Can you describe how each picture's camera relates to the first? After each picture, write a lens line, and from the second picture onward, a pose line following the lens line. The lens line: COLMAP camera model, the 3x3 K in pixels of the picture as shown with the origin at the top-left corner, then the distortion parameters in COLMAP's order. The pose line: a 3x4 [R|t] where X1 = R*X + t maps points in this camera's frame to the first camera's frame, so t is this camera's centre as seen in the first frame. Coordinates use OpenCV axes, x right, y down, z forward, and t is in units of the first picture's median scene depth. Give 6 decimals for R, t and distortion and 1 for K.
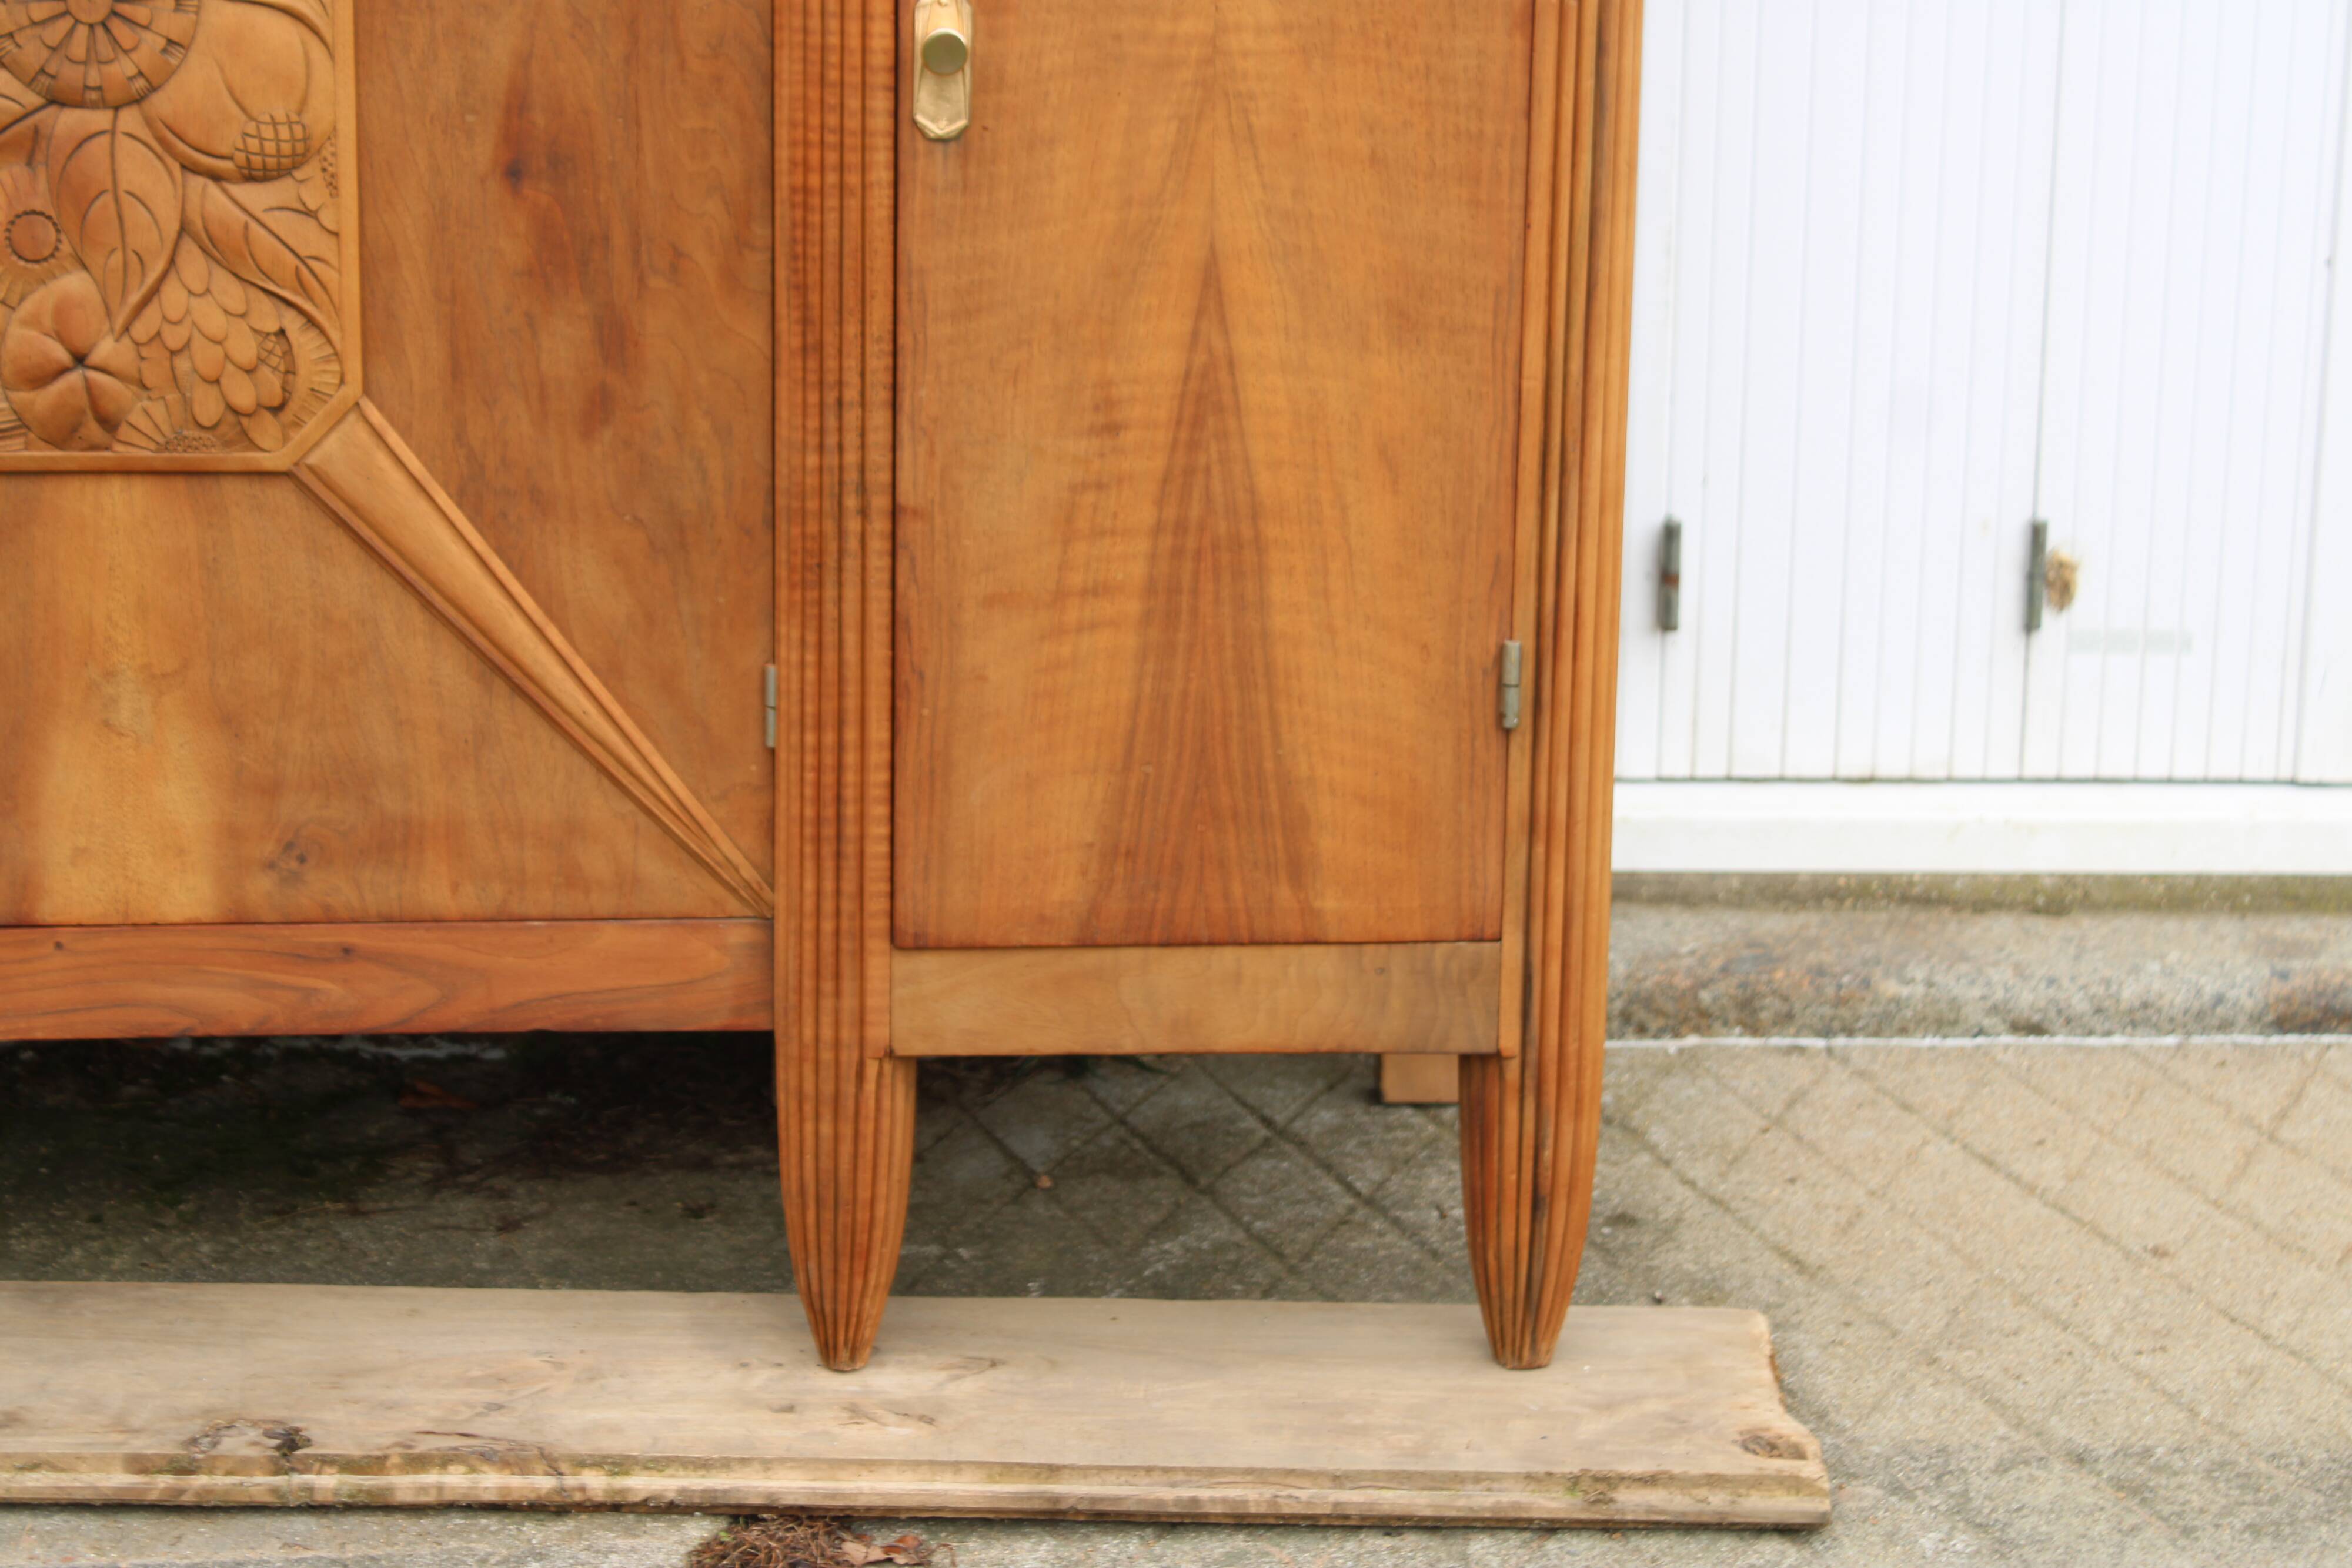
lens RADIAL K [[4979.0, 0, 1168.4], [0, 4979.0, 763.7], [0, 0, 1]] dist [0.042766, 0.097898]
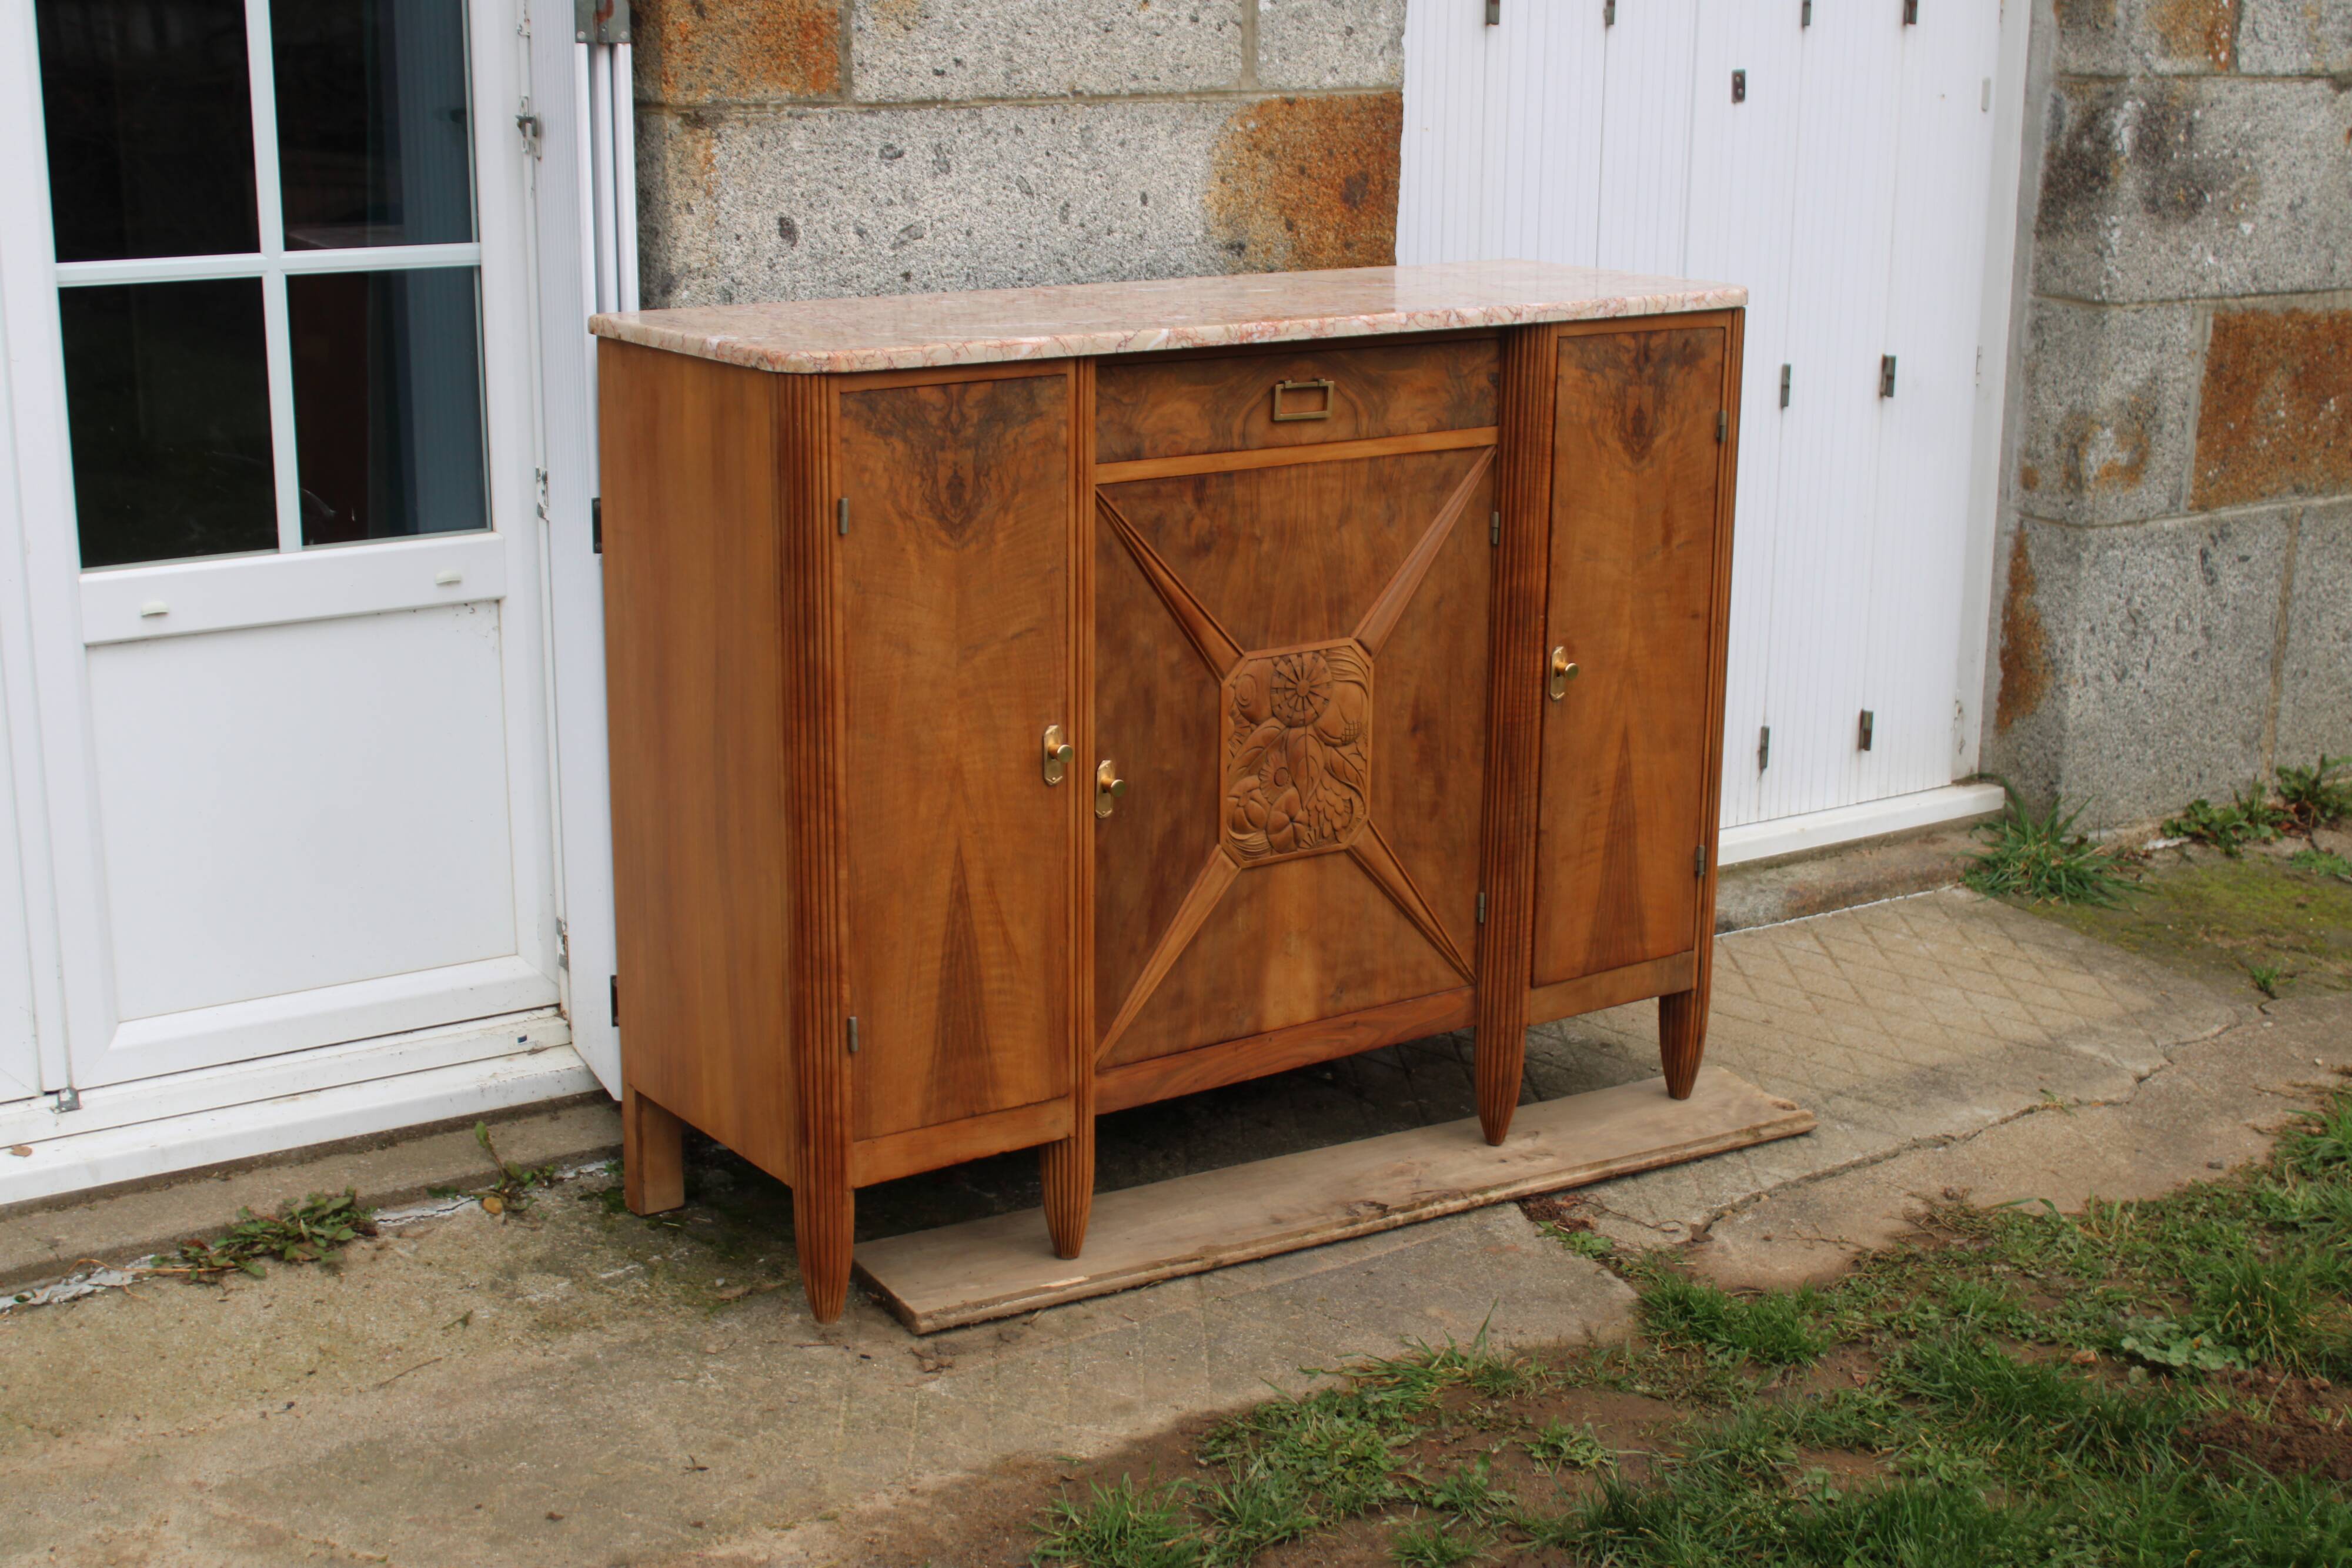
lens RADIAL K [[3202.5, 0, 1165.6], [0, 3202.5, 764.9], [0, 0, 1]] dist [-0.073101, 0.169231]
pose [[0.859285, -0.131035, 0.494428, -1.092687], [0.125924, 0.991072, 0.043810, -0.188956], [-0.495754, 0.024615, 0.868114, -0.441203]]
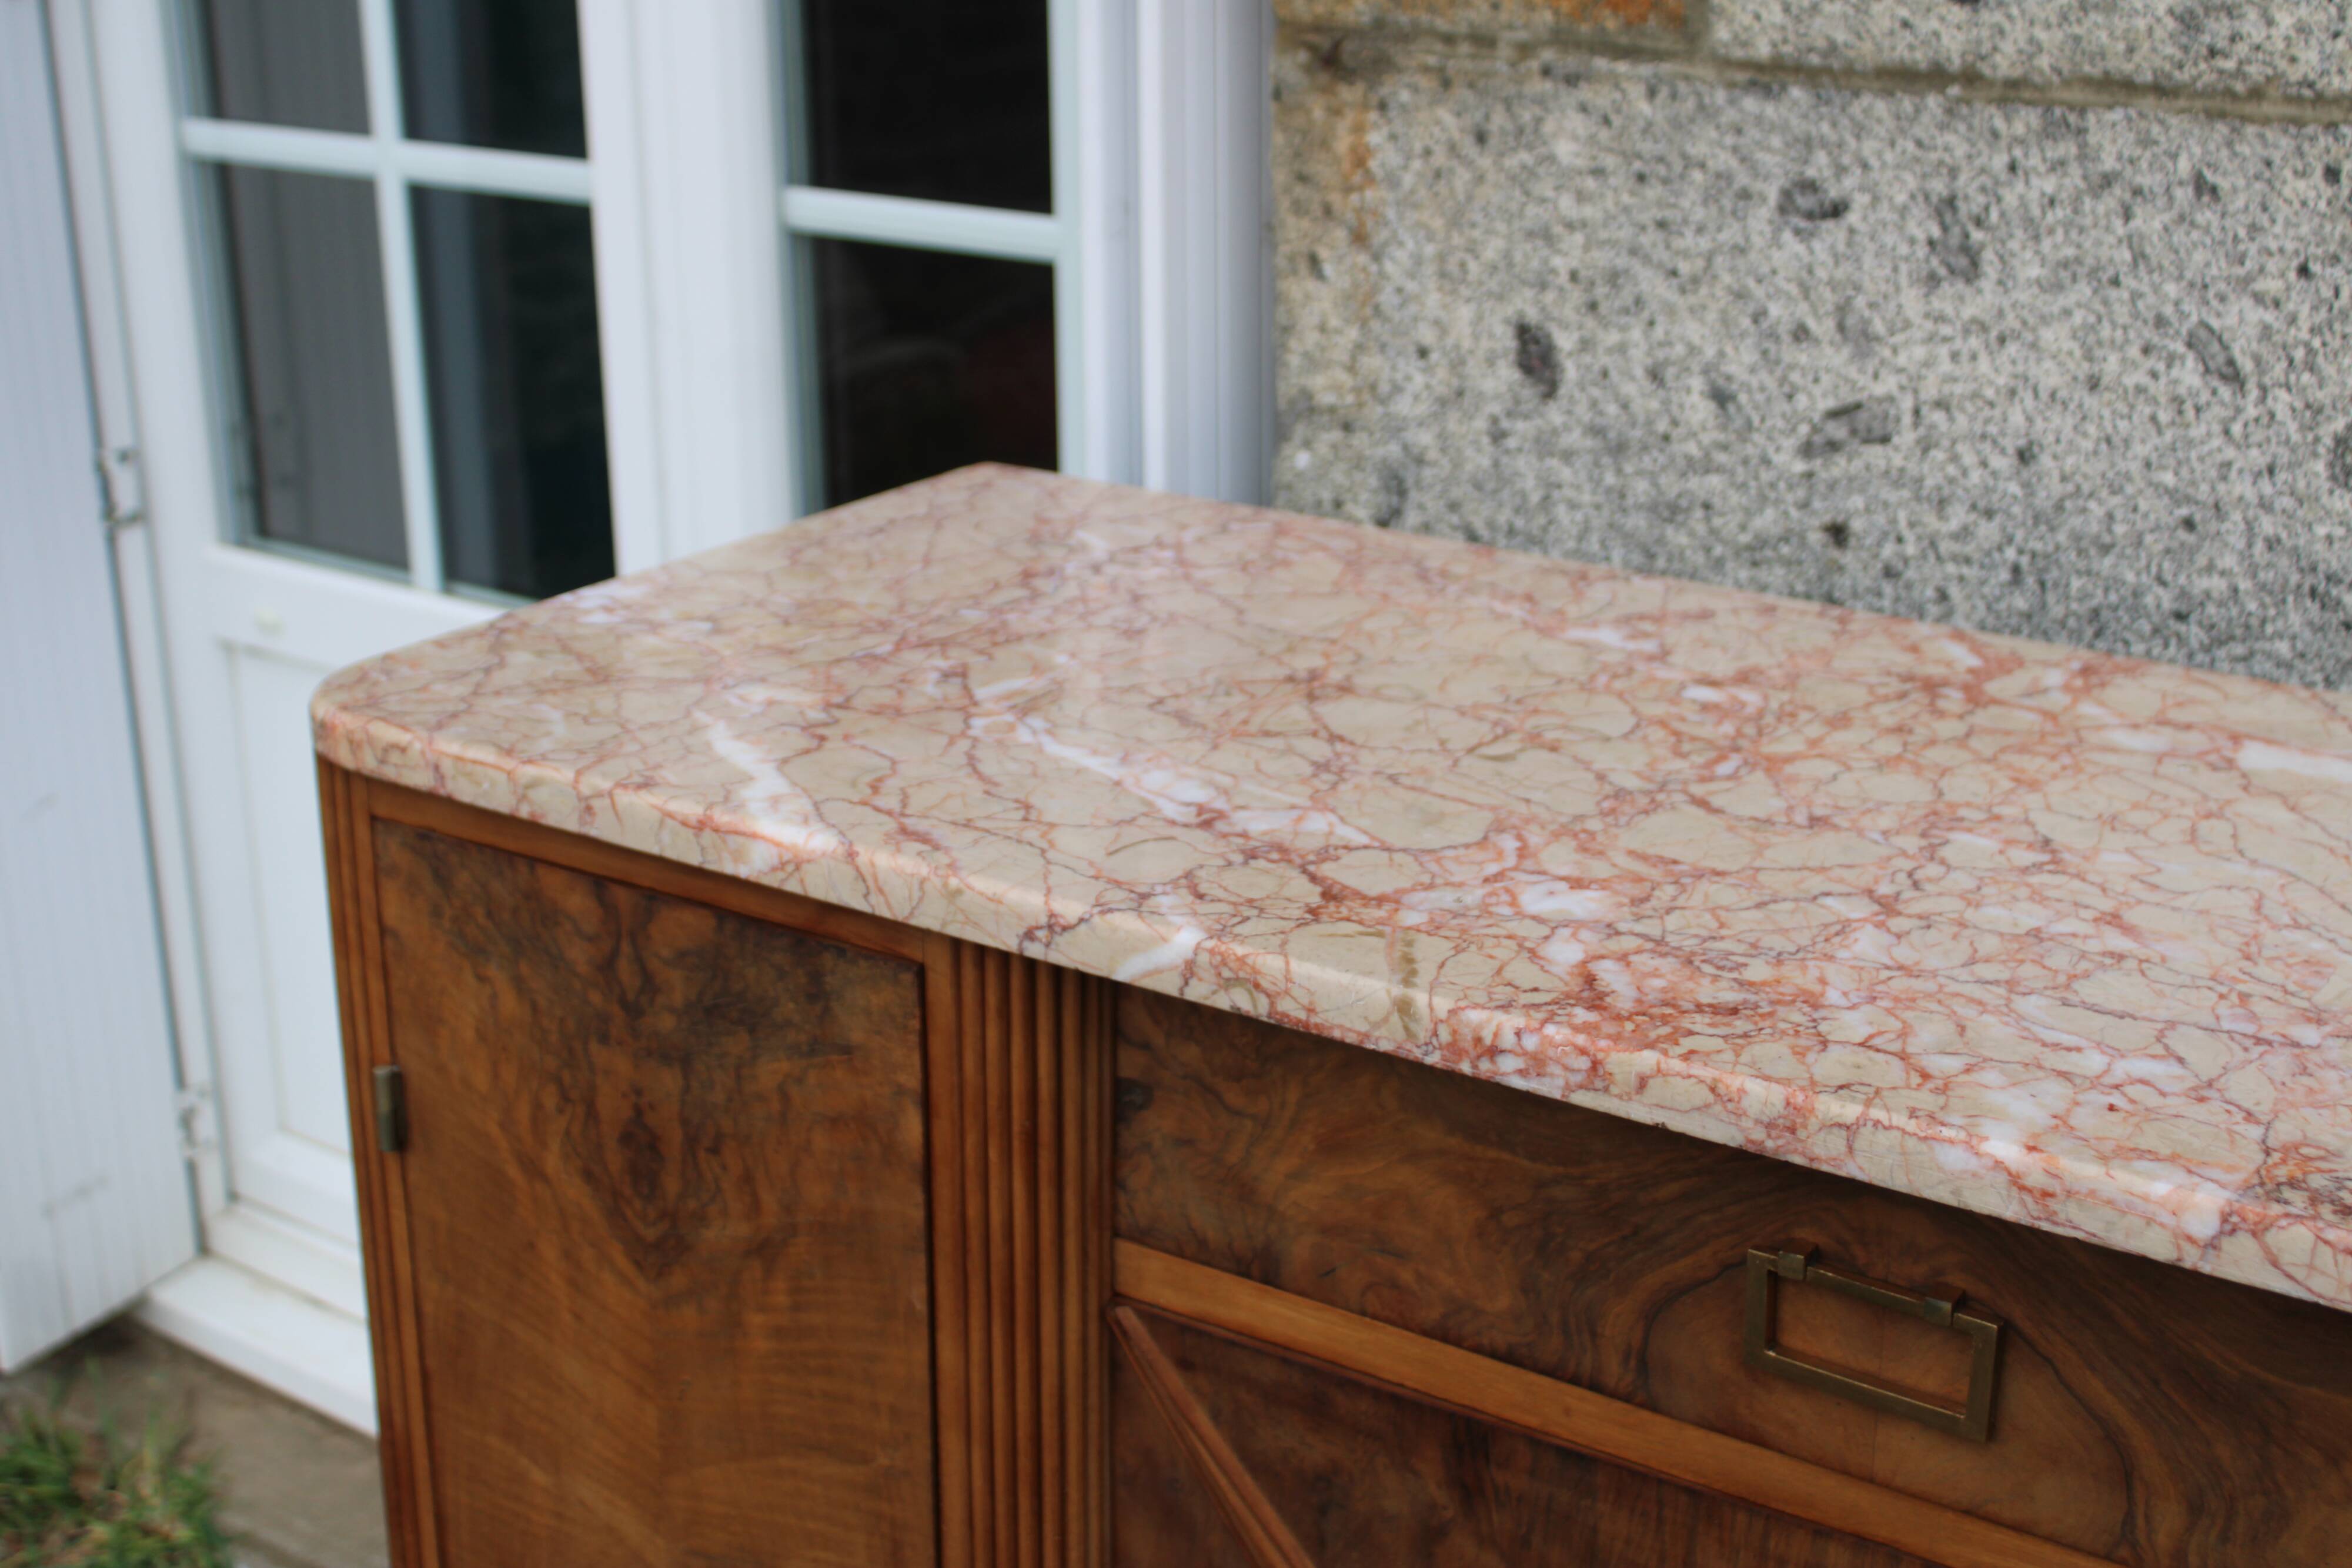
lens RADIAL K [[3202.5, 0, 1165.6], [0, 3202.5, 764.9], [0, 0, 1]] dist [-0.073101, 0.169231]
pose [[0.774995, 0.190225, -0.602658, -0.034451], [-0.137096, 0.981519, 0.133510, -0.414048], [0.616917, -0.020847, 0.786752, 0.528343]]
